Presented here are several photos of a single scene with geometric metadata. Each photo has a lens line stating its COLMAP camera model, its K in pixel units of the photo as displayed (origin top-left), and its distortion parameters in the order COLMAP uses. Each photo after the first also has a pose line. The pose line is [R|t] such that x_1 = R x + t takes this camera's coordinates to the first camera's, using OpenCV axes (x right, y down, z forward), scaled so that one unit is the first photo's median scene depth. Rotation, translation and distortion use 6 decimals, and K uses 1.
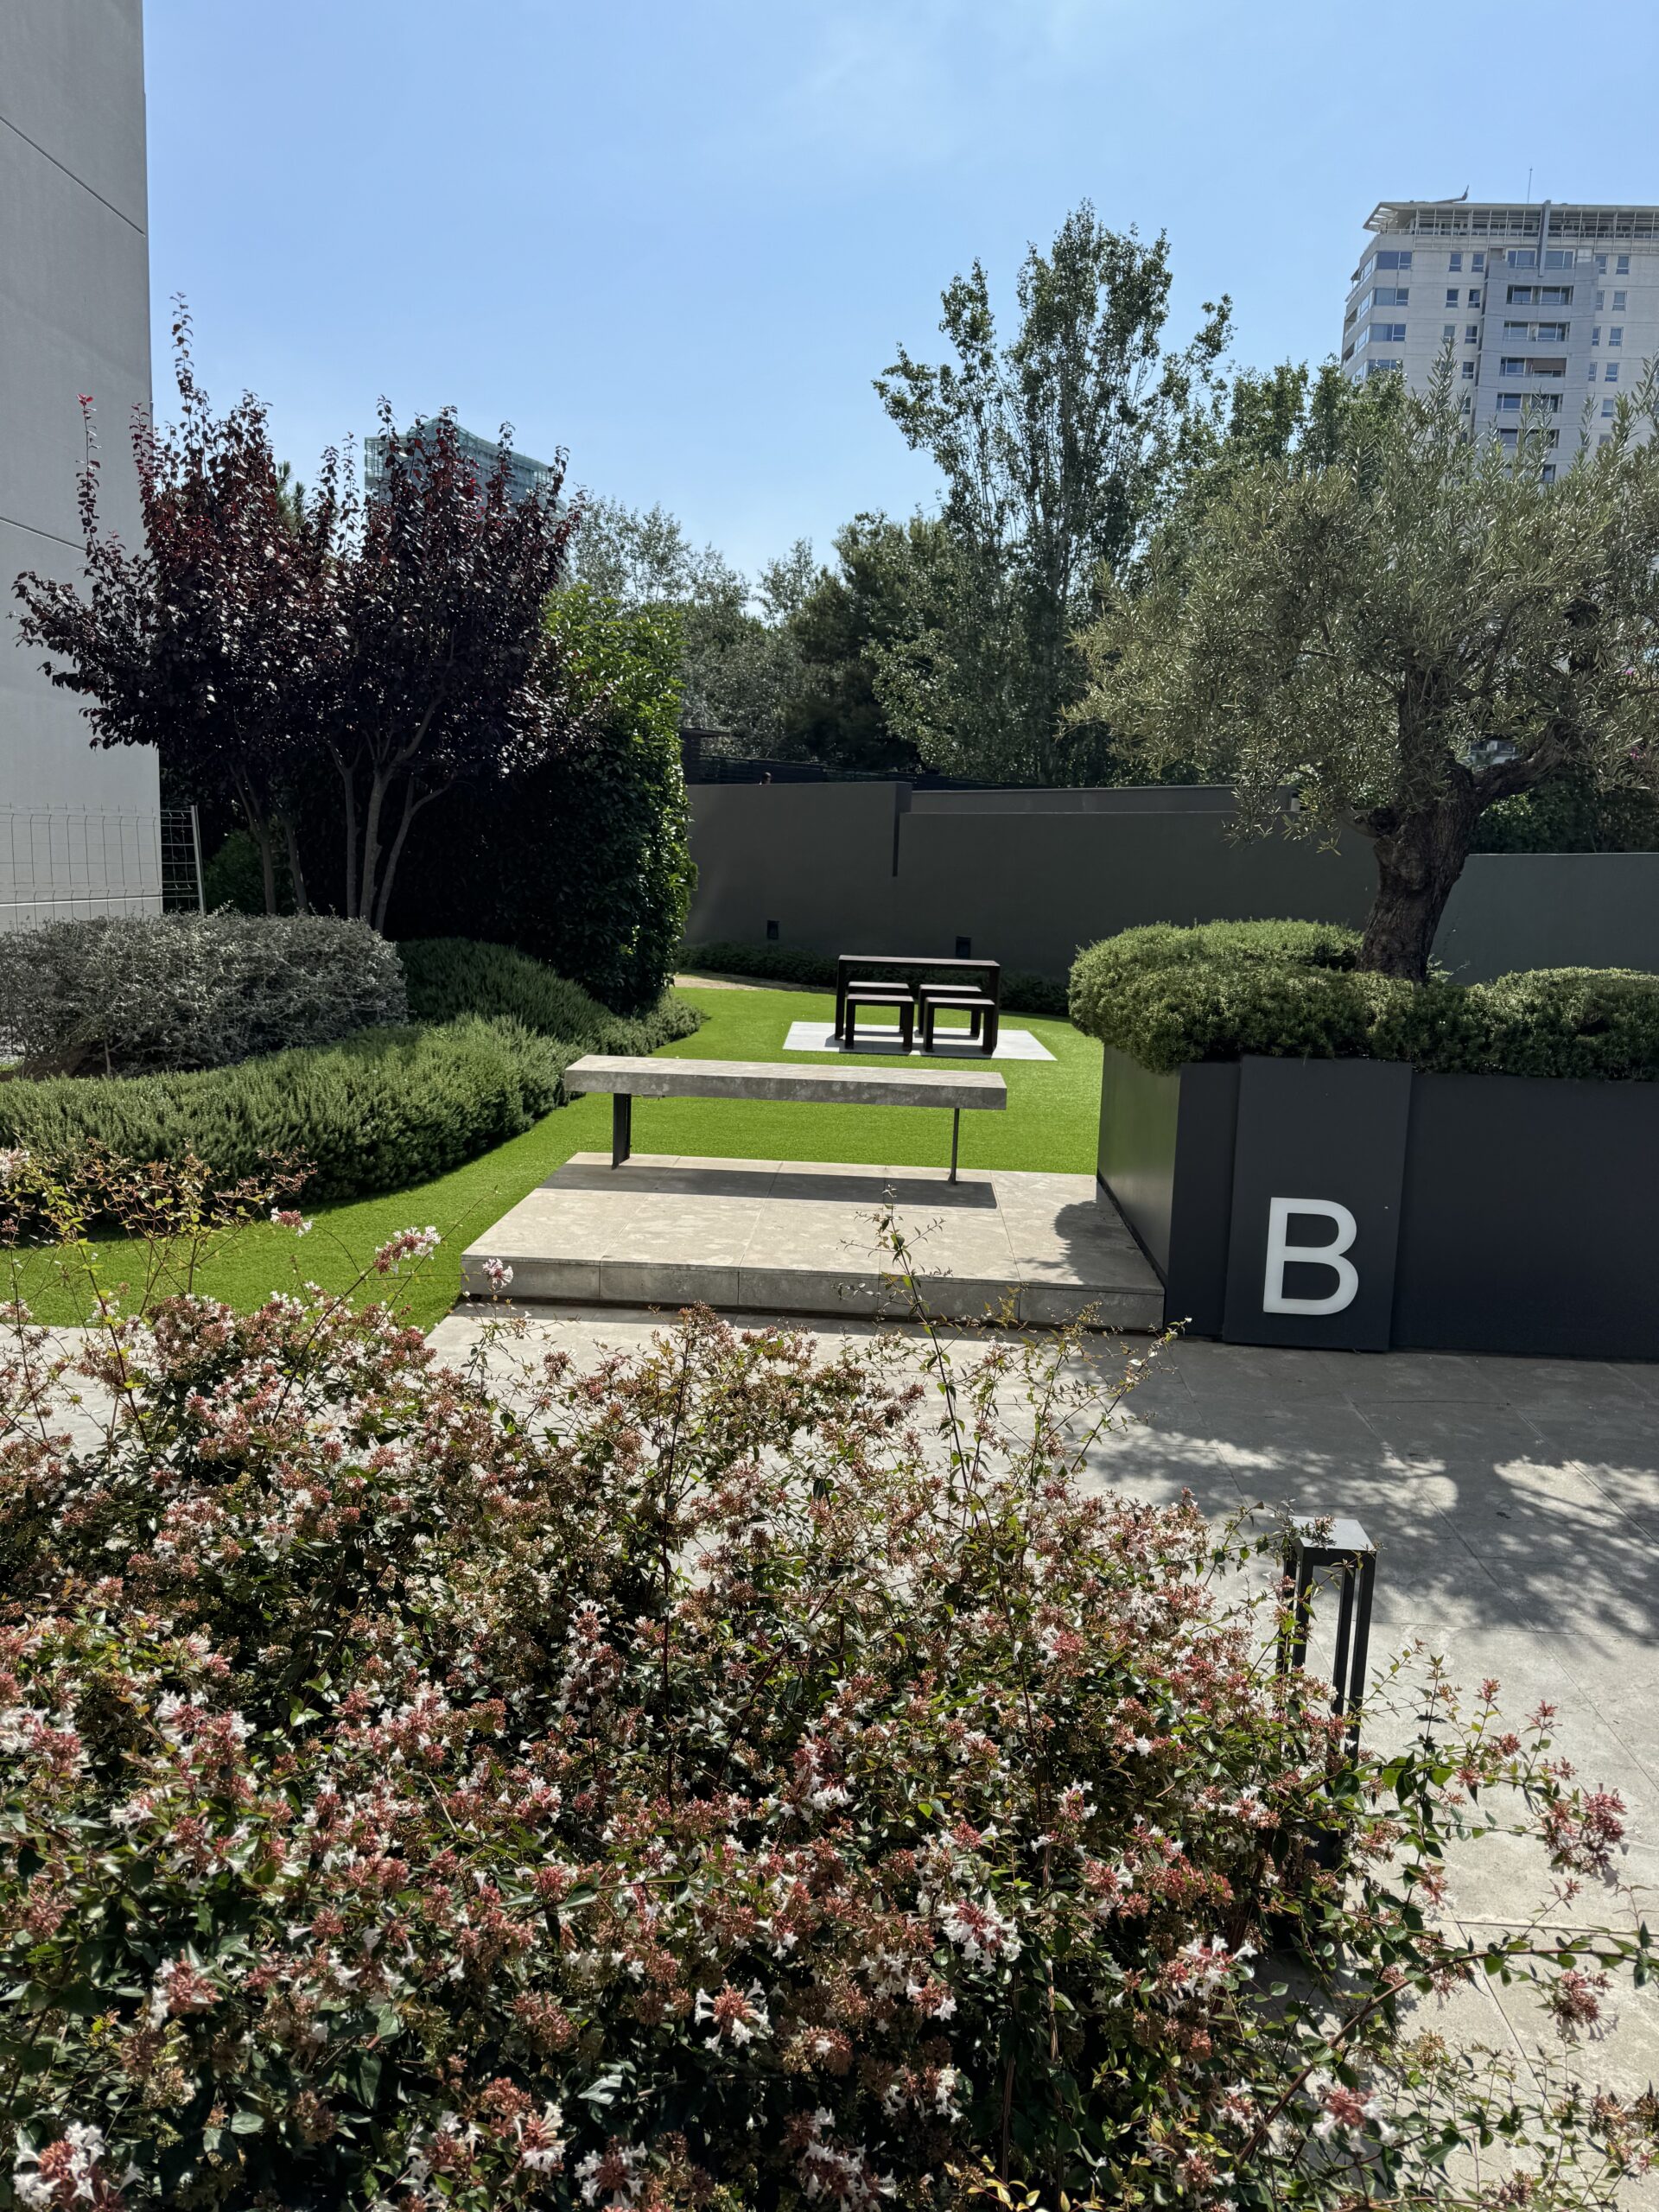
lens RADIAL K [[1563.8, 0, 810.2], [0, 1563.8, 1127.0], [0, 0, 1]] dist [0.017621, -0.012581]
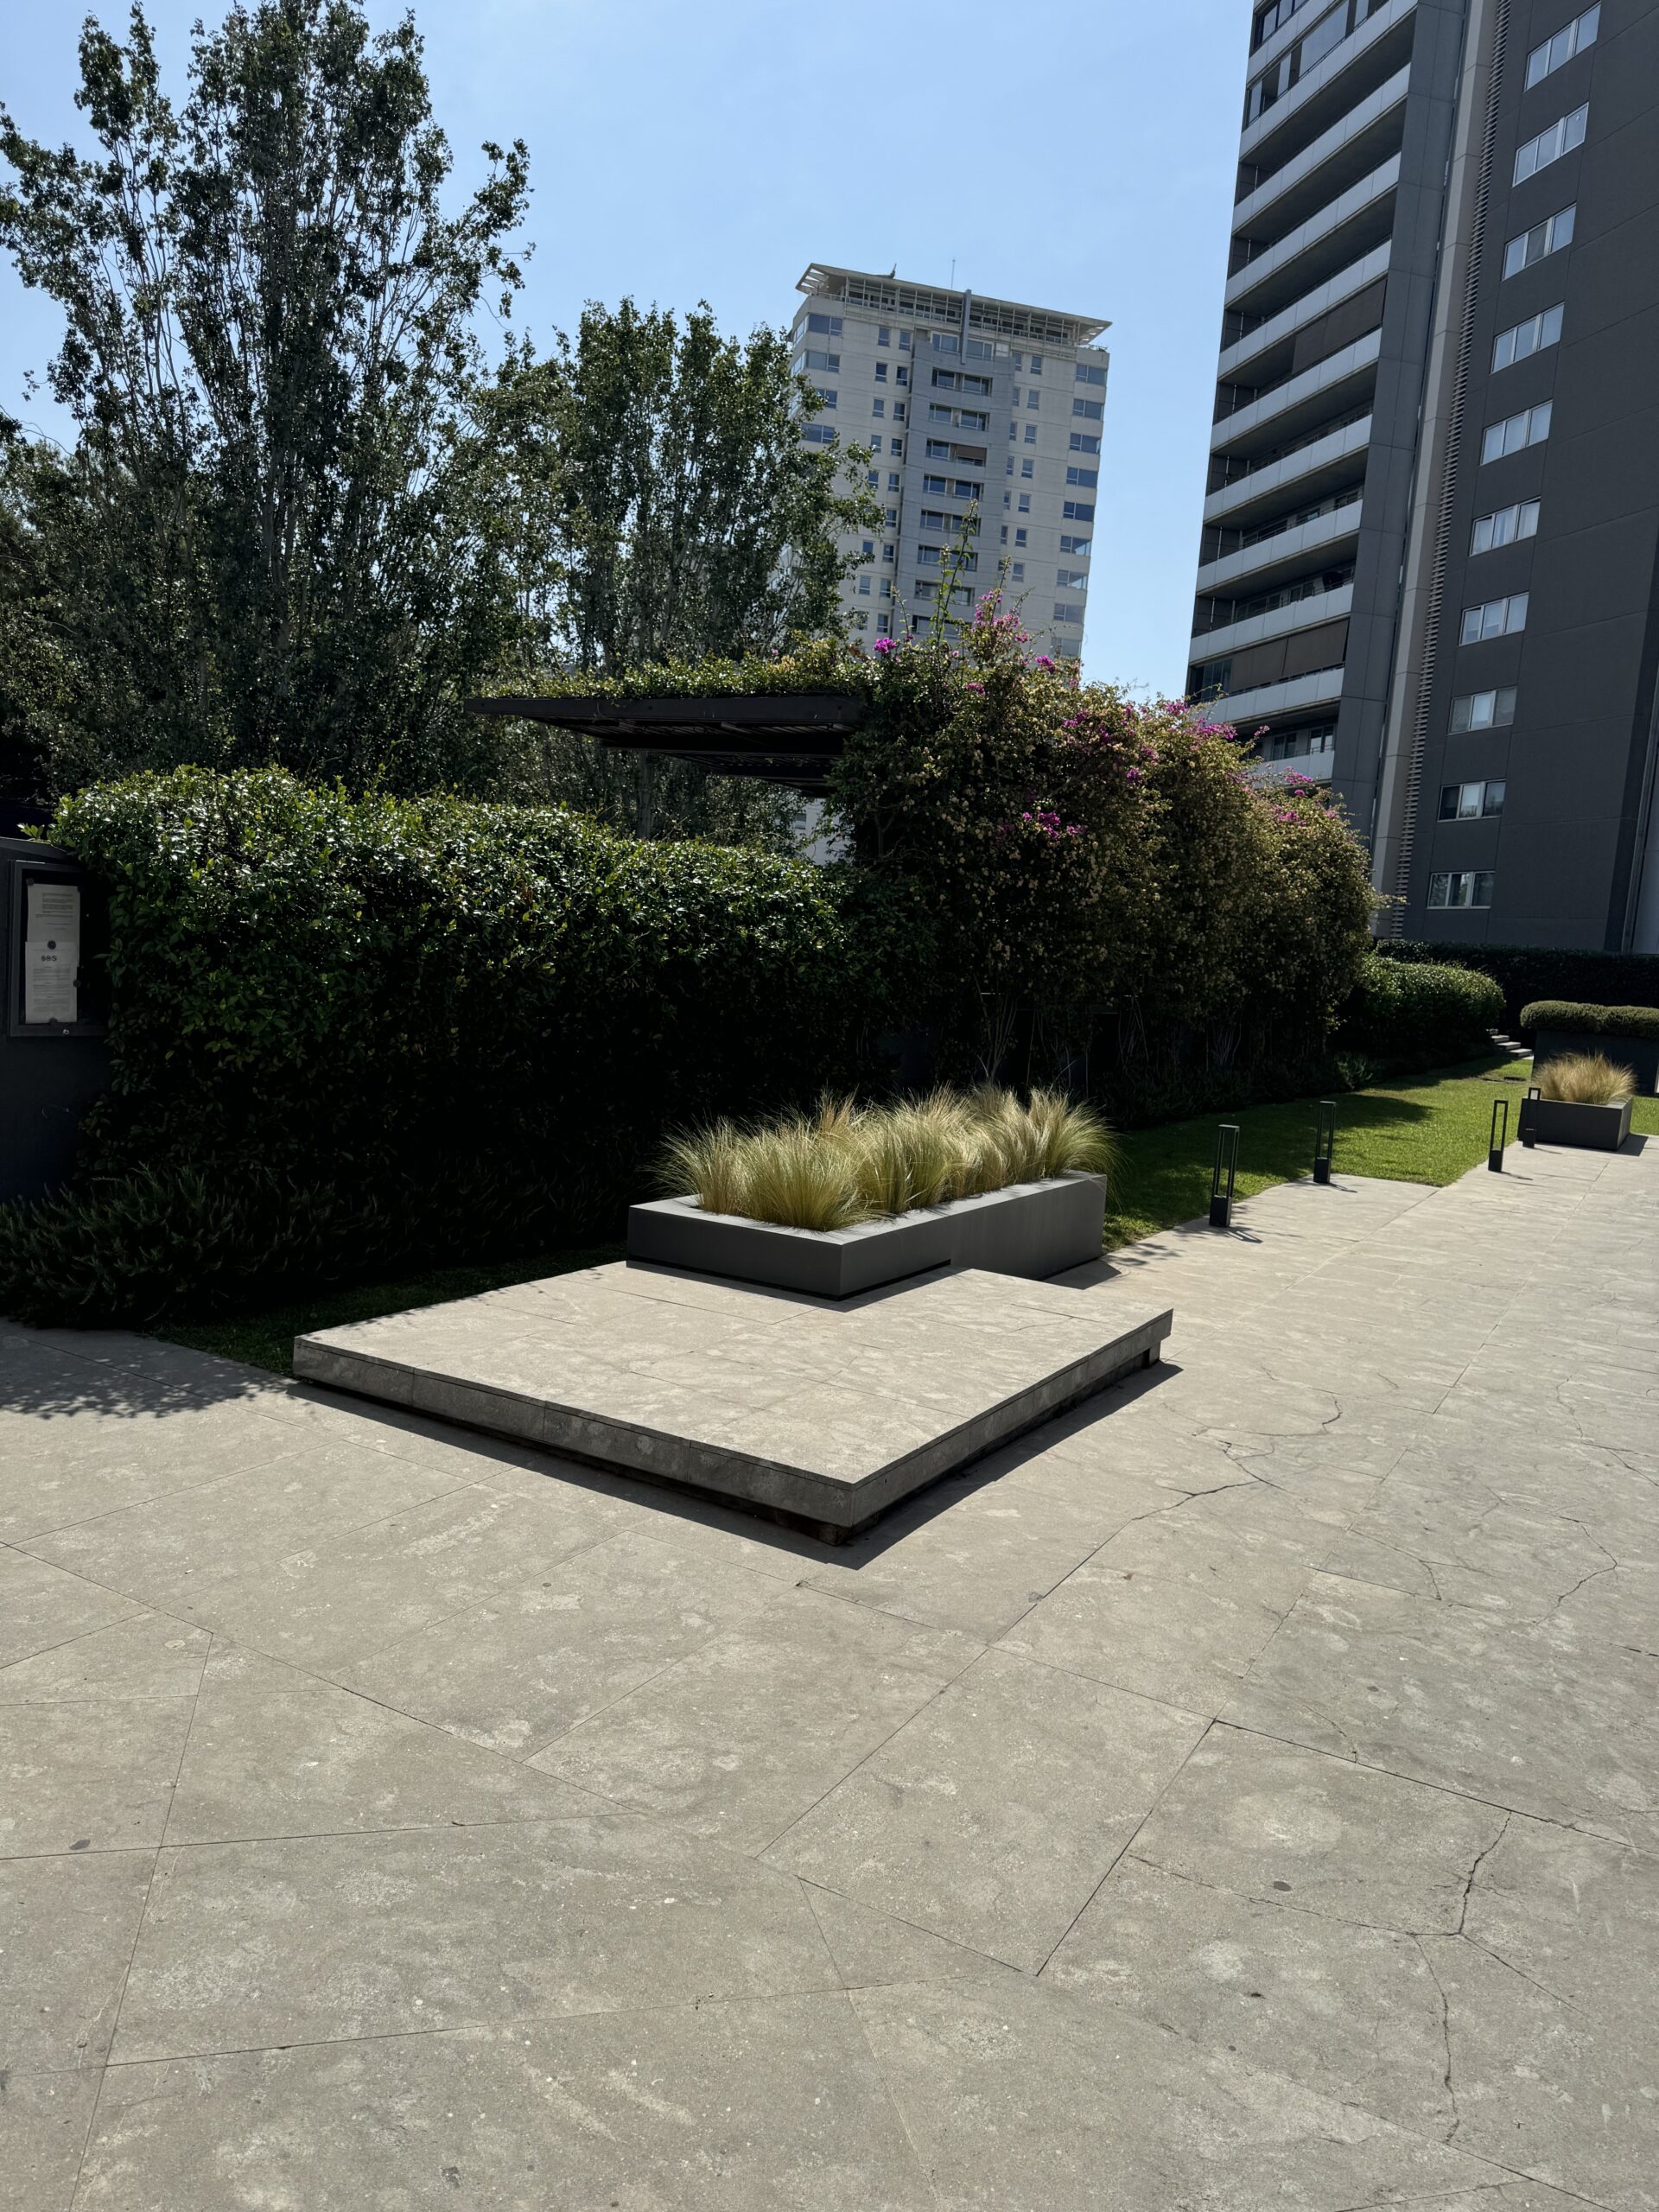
lens RADIAL K [[1563.8, 0, 844.5], [0, 1563.8, 1119.0], [0, 0, 1]] dist [0.017621, -0.012581]
pose [[0.939307, 0.011707, 0.342877, 0.060617], [0.001996, 0.999214, -0.039586, -0.026152], [-0.343071, 0.037868, 0.938546, 0.114882]]
